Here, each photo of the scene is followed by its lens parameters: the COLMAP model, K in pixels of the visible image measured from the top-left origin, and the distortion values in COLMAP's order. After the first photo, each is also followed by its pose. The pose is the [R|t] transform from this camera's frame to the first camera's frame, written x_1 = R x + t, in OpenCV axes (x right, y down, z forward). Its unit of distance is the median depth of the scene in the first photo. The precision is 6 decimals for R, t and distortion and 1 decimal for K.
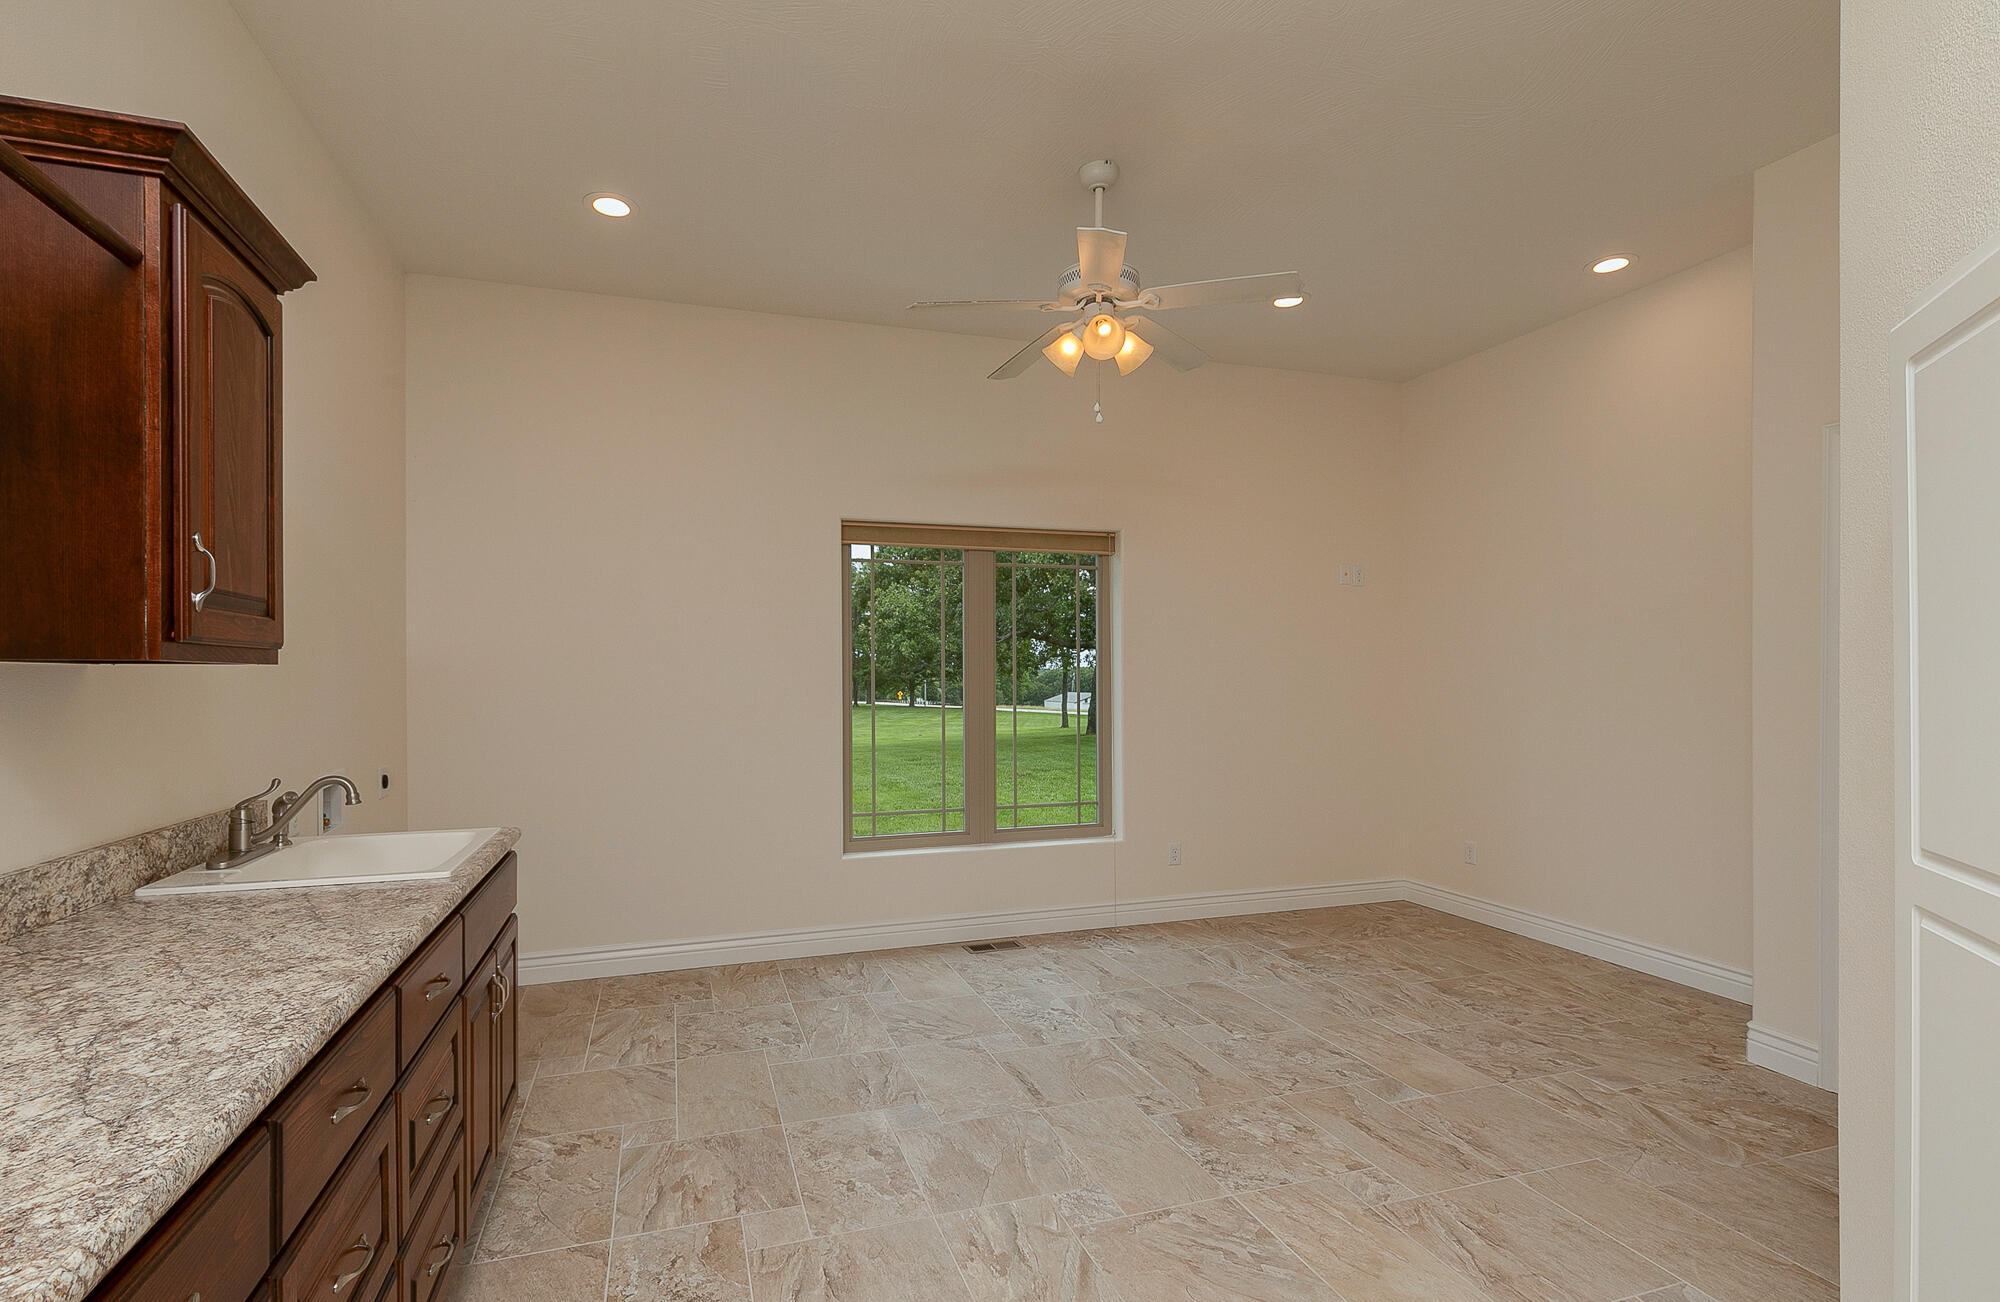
lens RADIAL K [[944.6, 0, 1000.0], [0, 944.6, 651.0], [0, 0, 1]] dist [0.002232, 0.000061]
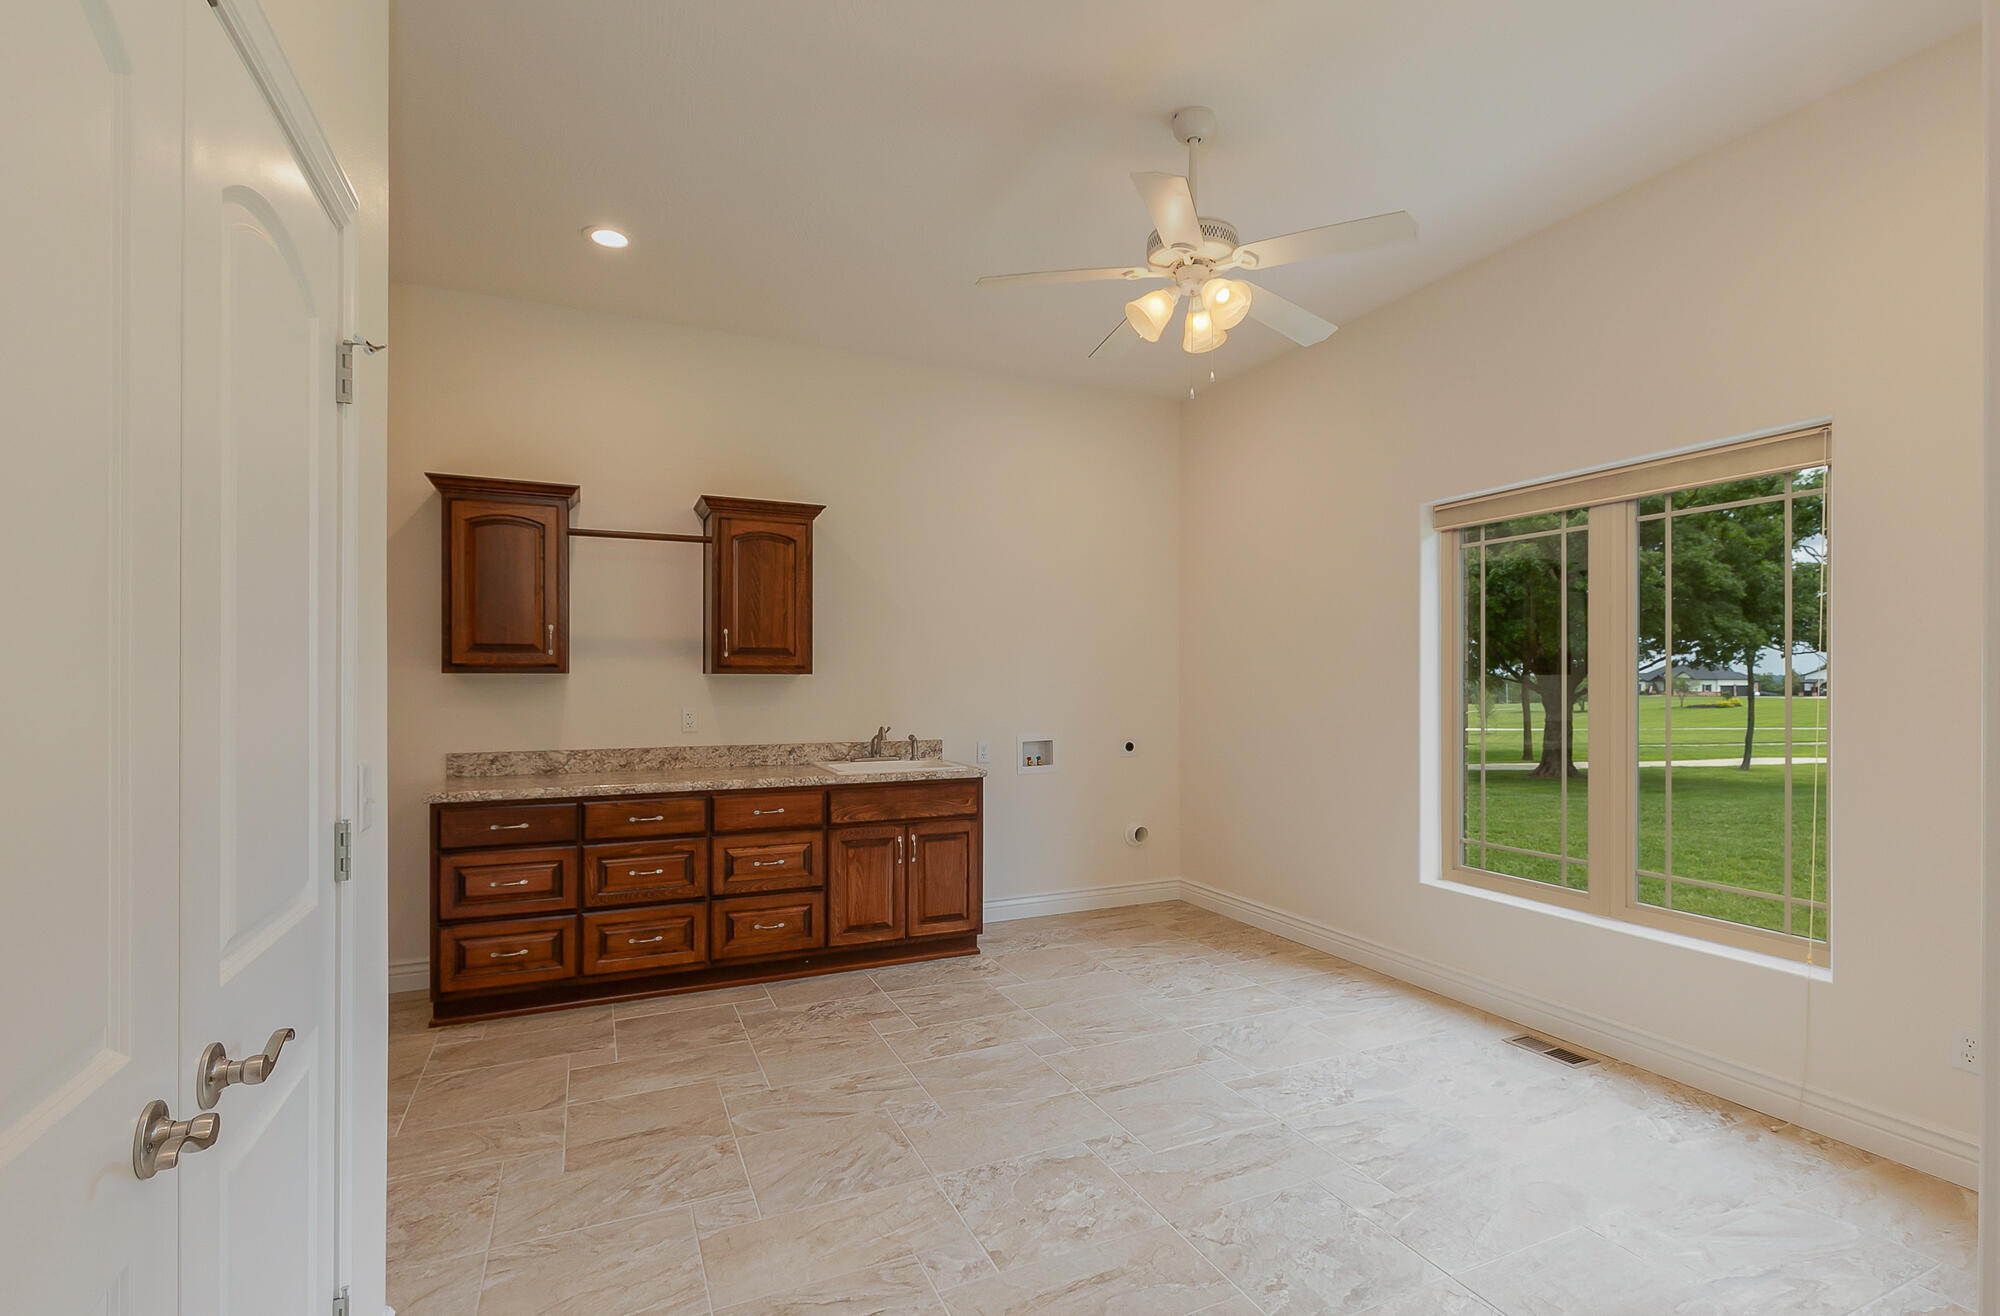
lens RADIAL K [[934.0, 0, 1000.0], [0, 934.0, 658.0], [0, 0, 1]] dist [0.001649, -0.000126]
pose [[0.111886, -0.012657, -0.993640, 0.787768], [0.027823, 0.999567, -0.009600, 0.004166], [0.993331, -0.026572, 0.112190, 0.588591]]
